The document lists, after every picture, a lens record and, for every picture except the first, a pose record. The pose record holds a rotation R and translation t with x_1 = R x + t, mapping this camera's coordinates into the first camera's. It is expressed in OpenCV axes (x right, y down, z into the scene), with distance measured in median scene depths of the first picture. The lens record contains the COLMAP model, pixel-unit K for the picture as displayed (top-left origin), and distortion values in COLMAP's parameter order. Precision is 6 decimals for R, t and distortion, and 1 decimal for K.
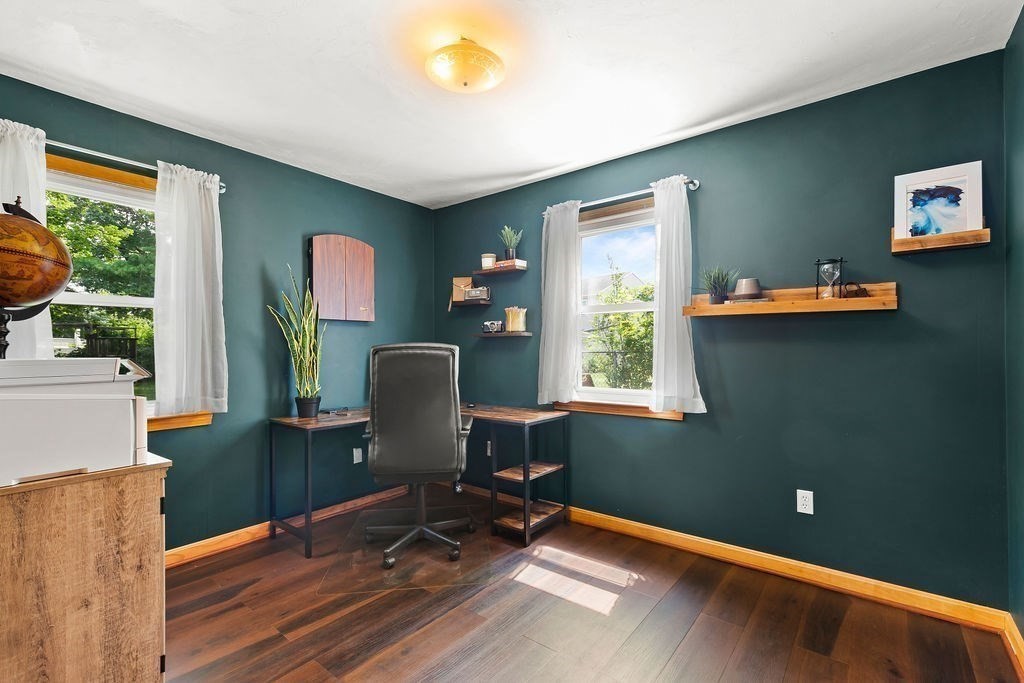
lens RADIAL K [[461.3, 0, 514.8], [0, 461.3, 350.7], [0, 0, 1]] dist [0.004423, -0.000377]
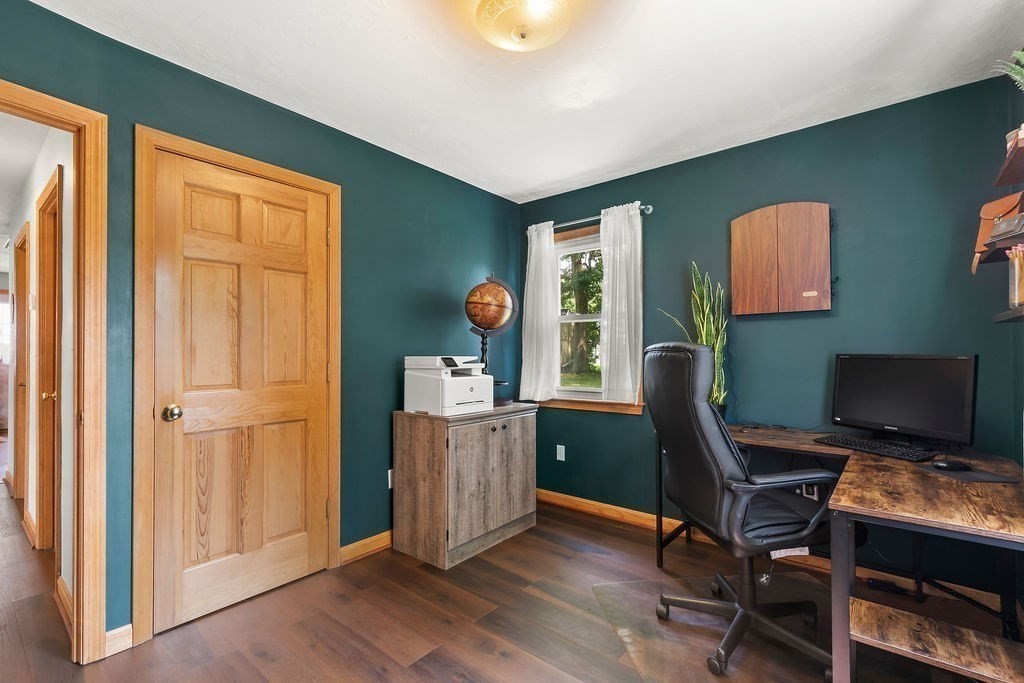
lens RADIAL K [[461.3, 0, 514.8], [0, 461.3, 350.7], [0, 0, 1]] dist [0.004423, -0.000377]
pose [[-0.026875, -0.002824, -0.999635, 0.550833], [0.002871, 0.999992, -0.002902, -0.000808], [0.999635, -0.002948, -0.026866, 0.757384]]
